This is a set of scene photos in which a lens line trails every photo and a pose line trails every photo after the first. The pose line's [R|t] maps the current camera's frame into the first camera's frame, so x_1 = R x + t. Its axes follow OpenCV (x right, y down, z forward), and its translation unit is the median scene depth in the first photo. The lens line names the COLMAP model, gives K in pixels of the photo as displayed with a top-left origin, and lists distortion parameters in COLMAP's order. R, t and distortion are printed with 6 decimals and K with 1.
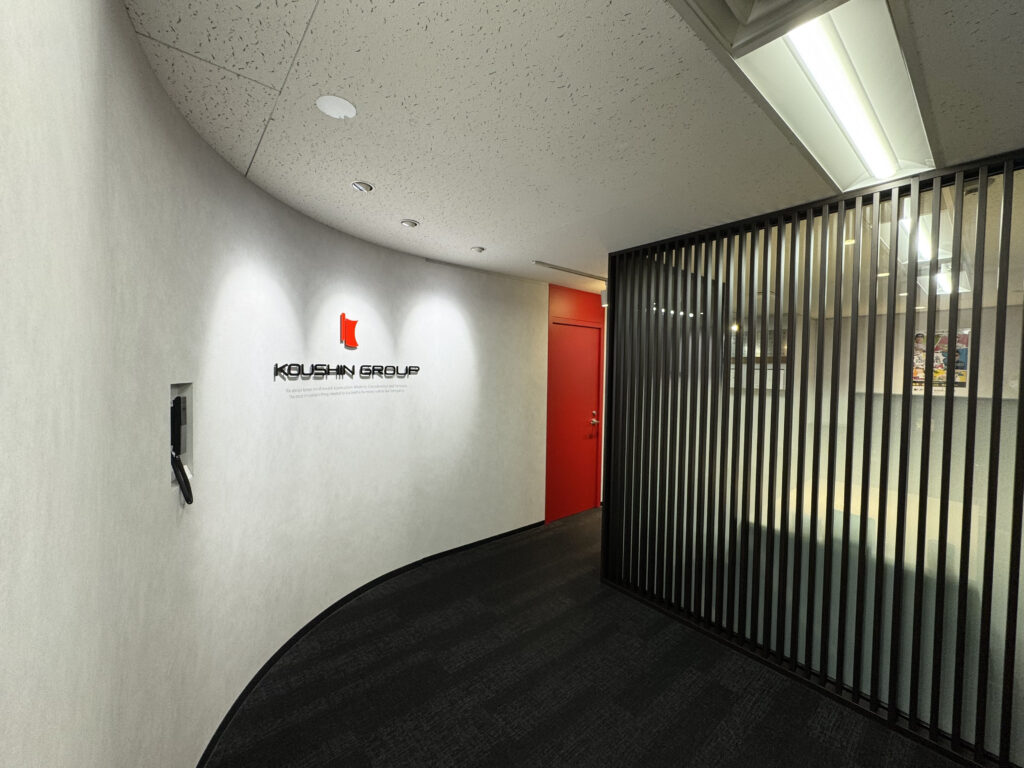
lens RADIAL K [[410.9, 0, 514.2], [0, 410.9, 386.2], [0, 0, 1]] dist [-0.003761, -0.000314]
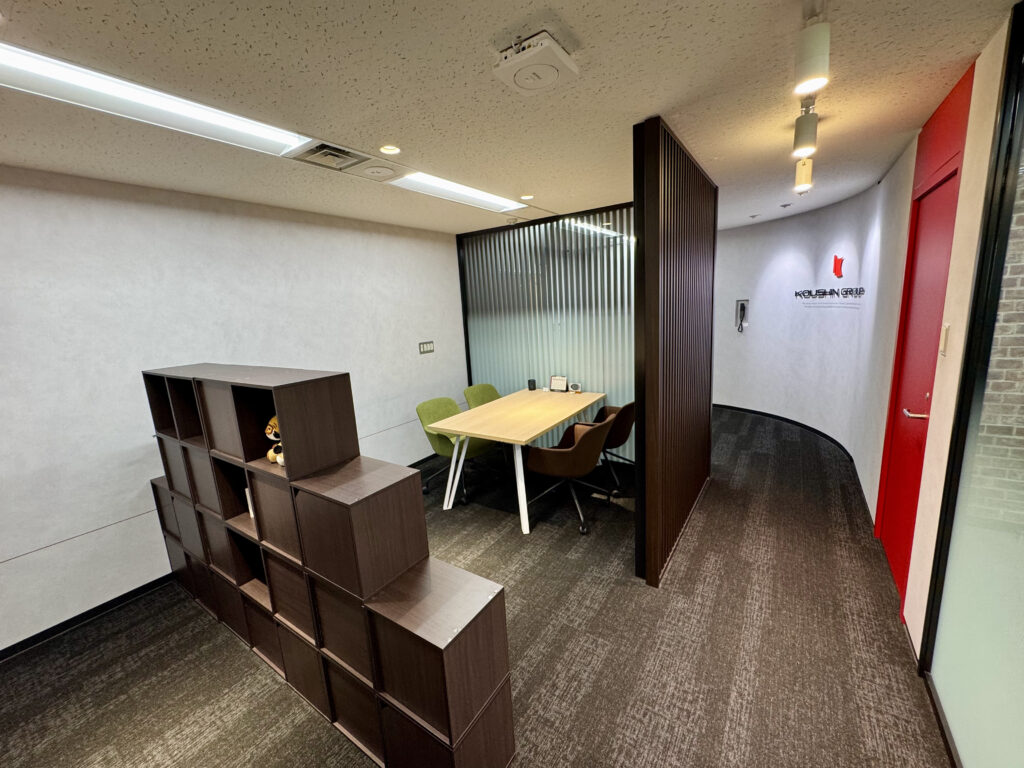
lens RADIAL K [[410.9, 0, 508.8], [0, 410.9, 380.7], [0, 0, 1]] dist [-0.003761, -0.000314]
pose [[-0.964363, 0.085224, -0.250481, 1.250491], [0.030665, 0.976325, 0.214125, -0.084717], [0.262799, 0.198813, -0.944145, 2.275438]]
